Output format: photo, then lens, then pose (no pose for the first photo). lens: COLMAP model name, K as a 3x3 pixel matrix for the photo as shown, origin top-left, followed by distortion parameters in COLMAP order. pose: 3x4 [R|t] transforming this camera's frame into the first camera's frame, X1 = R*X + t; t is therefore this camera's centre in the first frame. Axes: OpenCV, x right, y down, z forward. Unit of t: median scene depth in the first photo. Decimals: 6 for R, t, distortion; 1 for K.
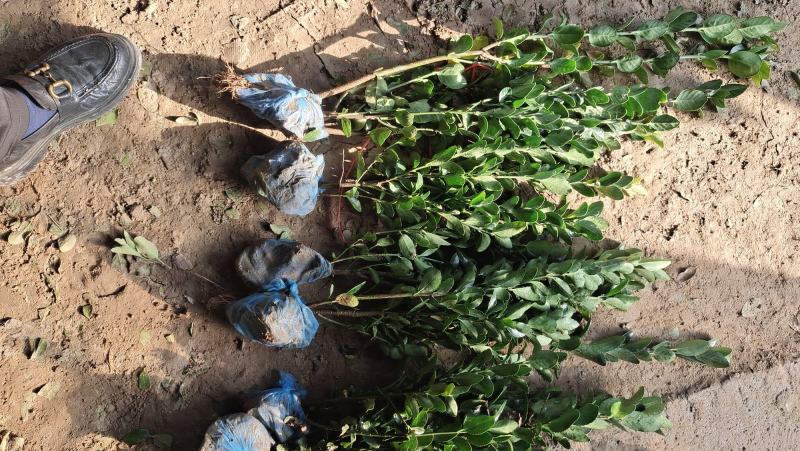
lens RADIAL K [[590.8, 0, 398.2], [0, 590.8, 226.2], [0, 0, 1]] dist [0.061604, -0.095593]
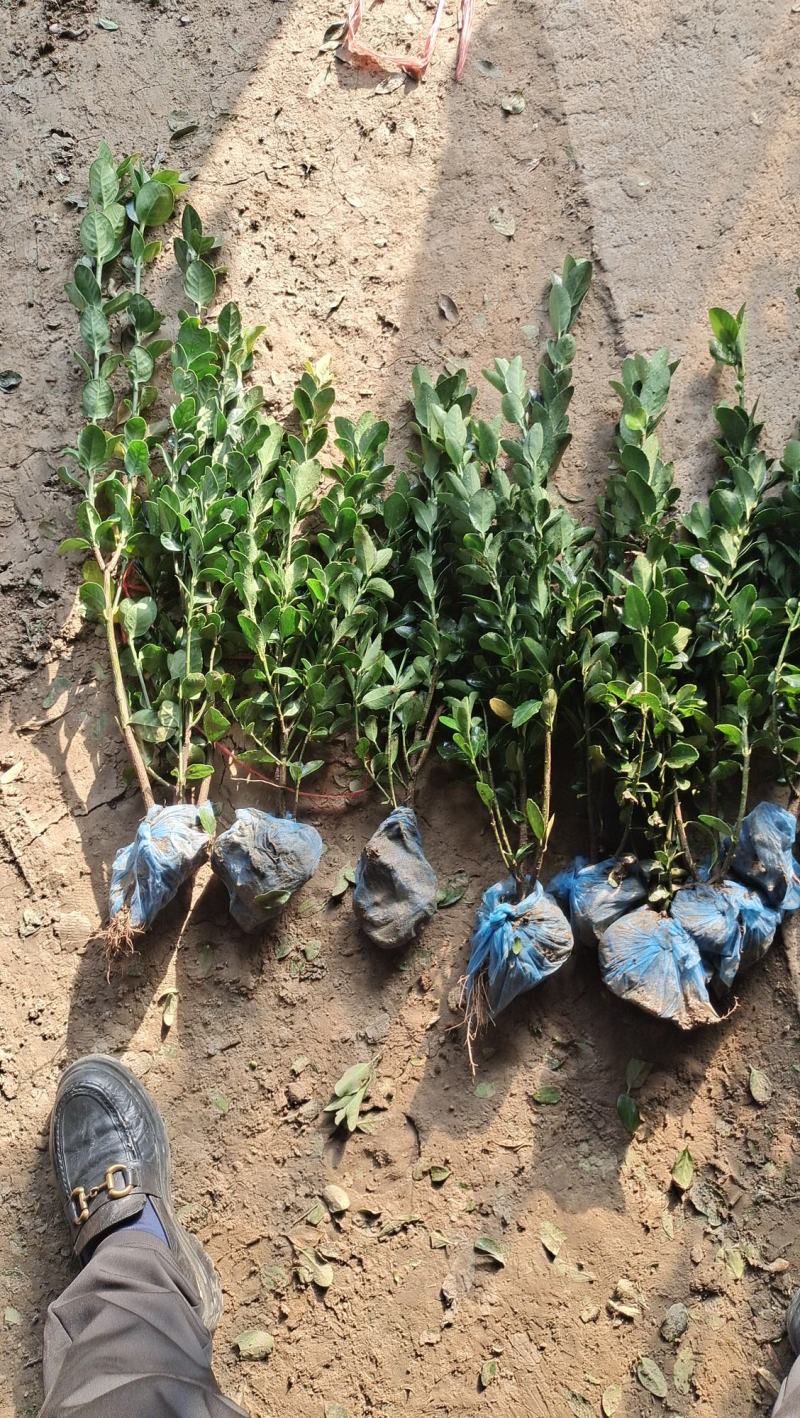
lens RADIAL K [[1031.1, 0, 395.3], [0, 1031.1, 702.5], [0, 0, 1]] dist [0.078735, -0.120951]
pose [[0.069265, -0.995257, 0.068304, -0.070811], [0.997452, 0.070265, 0.012348, 0.038398], [-0.017089, 0.067275, 0.997588, -0.202288]]
